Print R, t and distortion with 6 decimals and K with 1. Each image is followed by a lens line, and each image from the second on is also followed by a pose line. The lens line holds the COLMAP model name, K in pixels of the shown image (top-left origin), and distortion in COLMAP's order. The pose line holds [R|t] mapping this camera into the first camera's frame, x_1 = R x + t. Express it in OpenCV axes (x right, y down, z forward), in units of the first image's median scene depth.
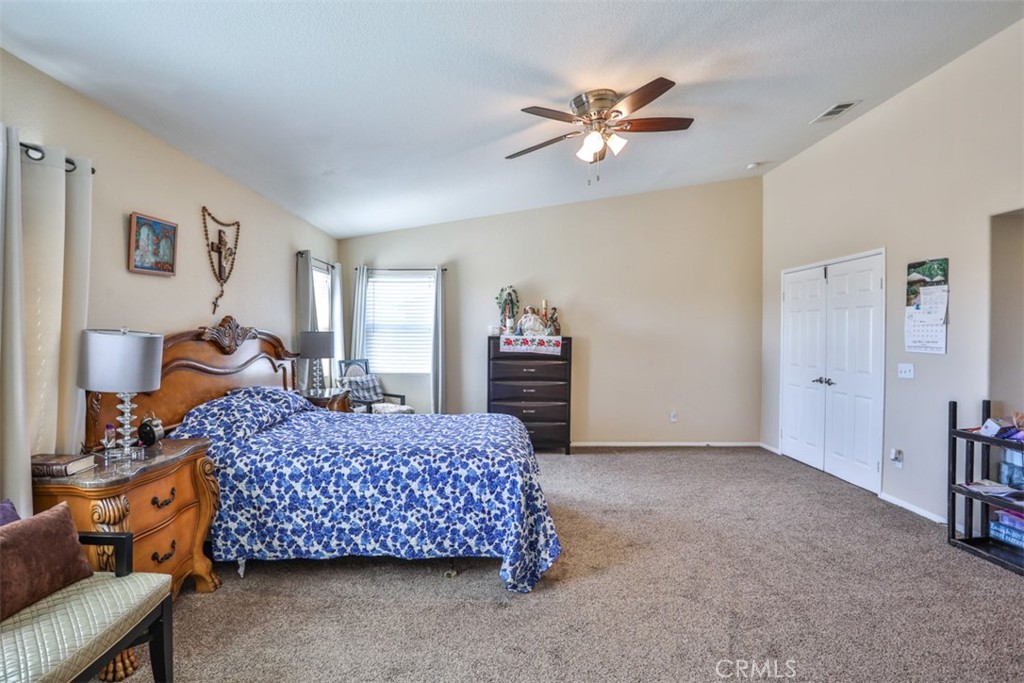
lens RADIAL K [[522.2, 0, 512.0], [0, 522.2, 341.5], [0, 0, 1]] dist [-0.087886, 0.034768]
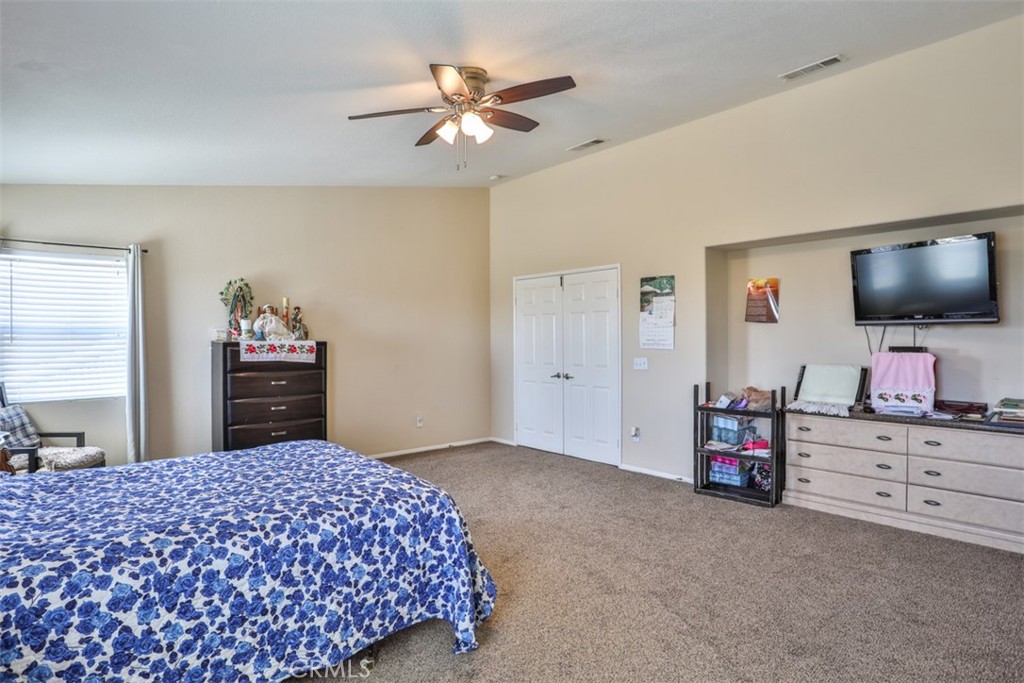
lens RADIAL K [[526.7, 0, 508.3], [0, 526.7, 339.8], [0, 0, 1]] dist [-0.084833, 0.035715]
pose [[0.761809, -0.014848, 0.647632, -0.383878], [0.020664, 0.999786, -0.001385, -0.006851], [-0.647472, 0.014438, 0.761952, 0.268487]]
